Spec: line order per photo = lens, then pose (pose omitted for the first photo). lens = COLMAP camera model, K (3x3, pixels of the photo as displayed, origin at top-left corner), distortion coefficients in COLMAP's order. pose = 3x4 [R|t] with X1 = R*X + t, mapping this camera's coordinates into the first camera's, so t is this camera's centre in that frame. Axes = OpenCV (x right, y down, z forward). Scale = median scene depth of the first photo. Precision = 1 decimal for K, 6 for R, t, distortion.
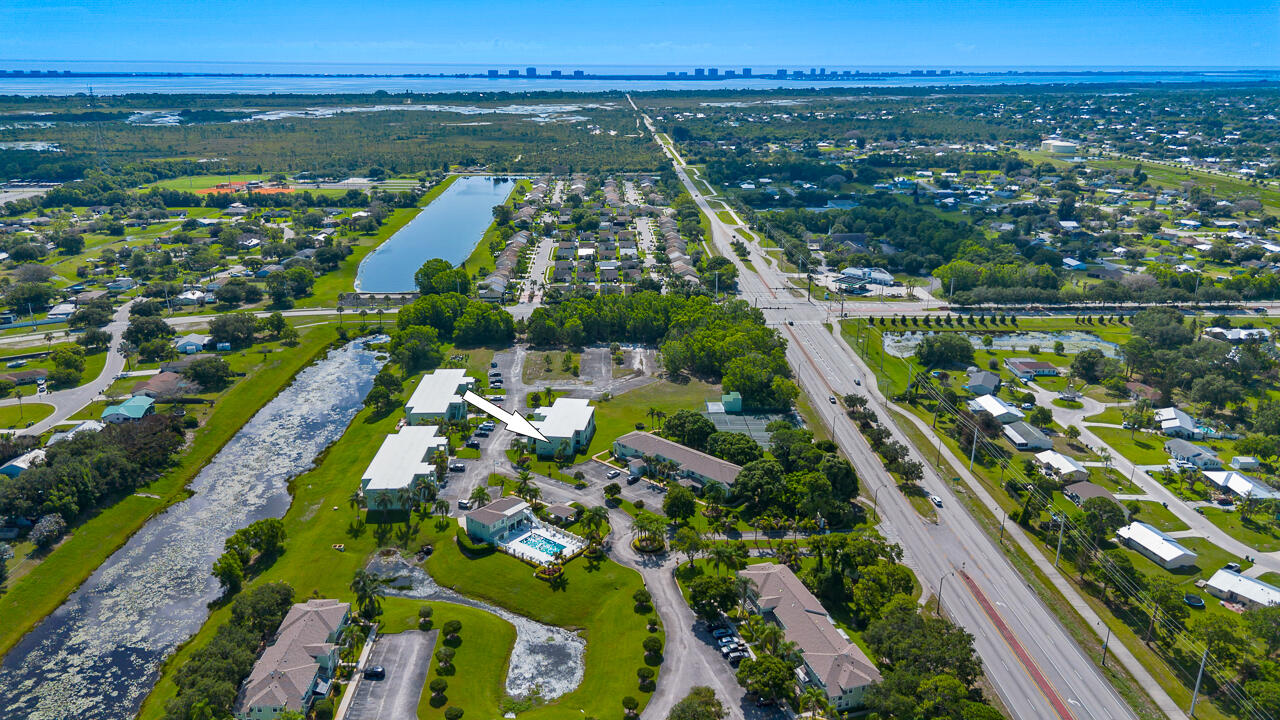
lens RADIAL K [[905.3, 0, 634.5], [0, 905.3, 364.1], [0, 0, 1]] dist [0.062353, -0.063306]
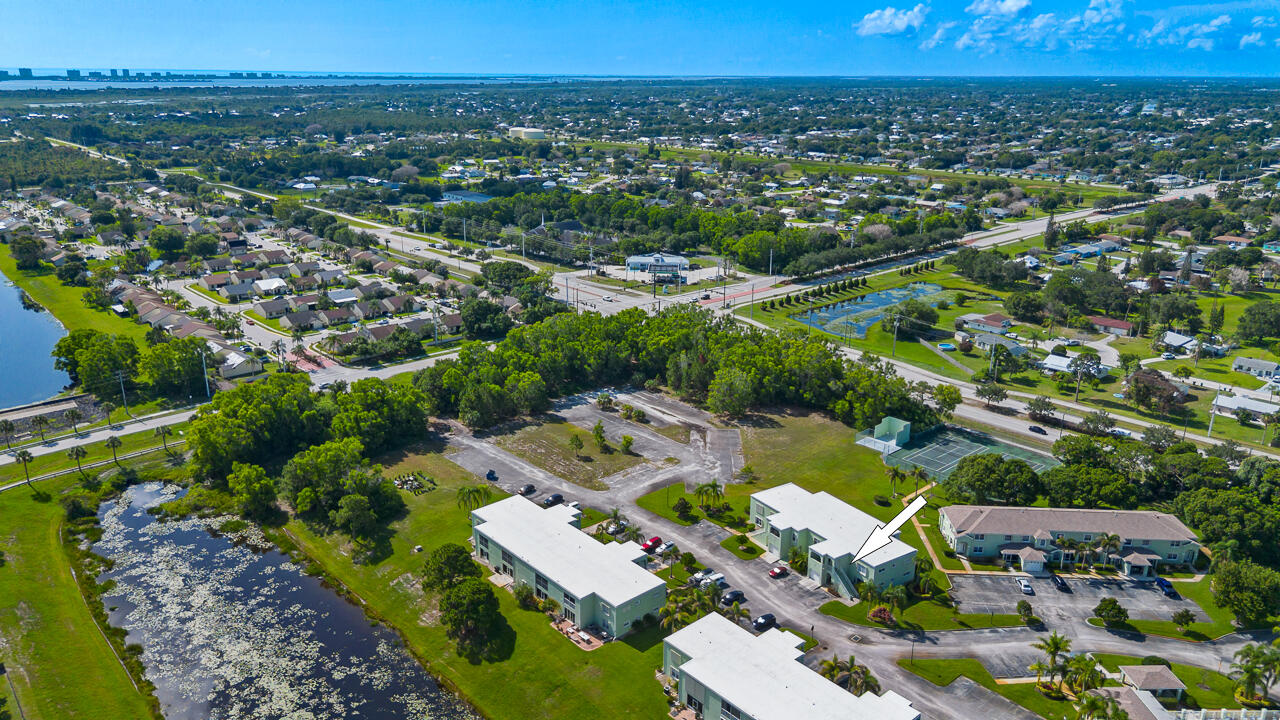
lens RADIAL K [[905.3, 0, 634.5], [0, 905.3, 364.1], [0, 0, 1]] dist [0.062353, -0.063306]
pose [[0.764146, -0.197301, 0.614128, -0.426716], [0.200813, 0.977525, 0.064183, -0.086963], [-0.612989, 0.074280, 0.786592, 0.493224]]
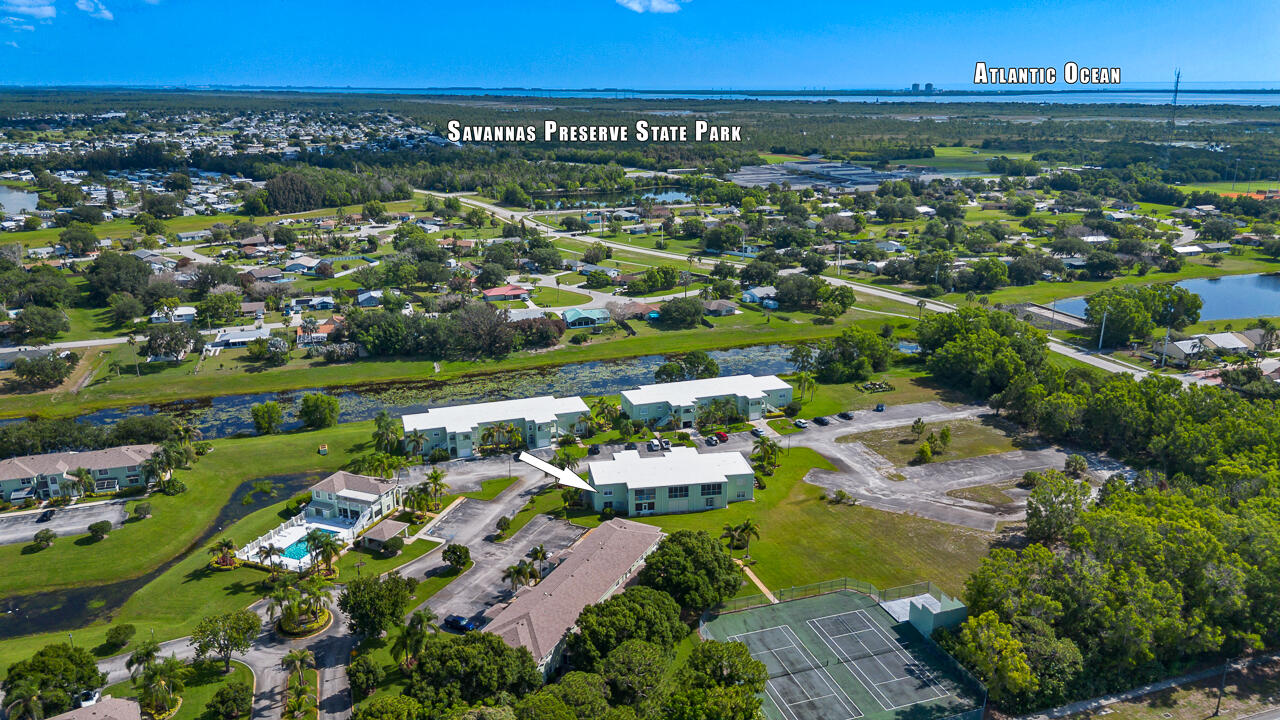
lens RADIAL K [[900.5, 0, 636.2], [0, 900.5, 354.3], [0, 0, 1]] dist [0.060580, -0.059966]
pose [[0.282542, 0.270368, -0.920365, 0.395341], [-0.296948, 0.936981, 0.184089, -0.105278], [0.912136, 0.221287, 0.345021, 0.605331]]
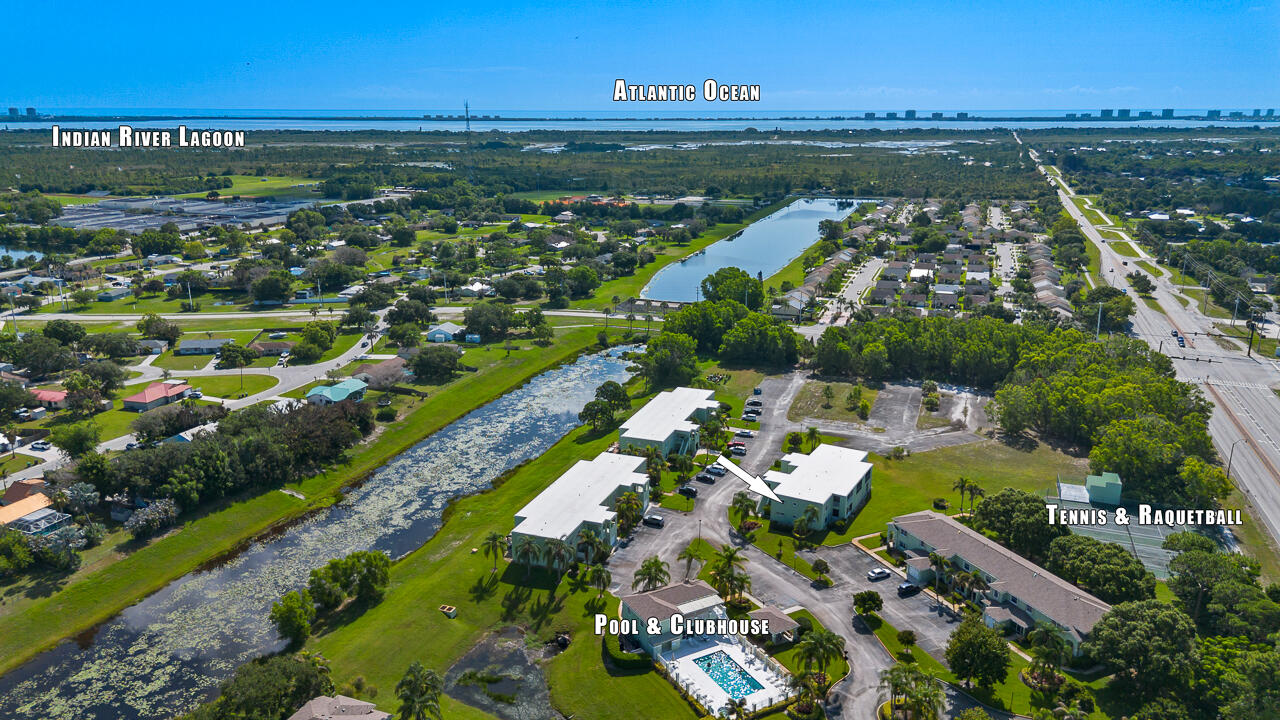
lens RADIAL K [[905.3, 0, 634.5], [0, 905.3, 364.1], [0, 0, 1]] dist [0.062353, -0.063306]
pose [[0.923597, 0.100537, -0.369948, 0.029581], [-0.117893, 0.992723, -0.024544, 0.009190], [0.364788, 0.066283, 0.928728, 0.252635]]
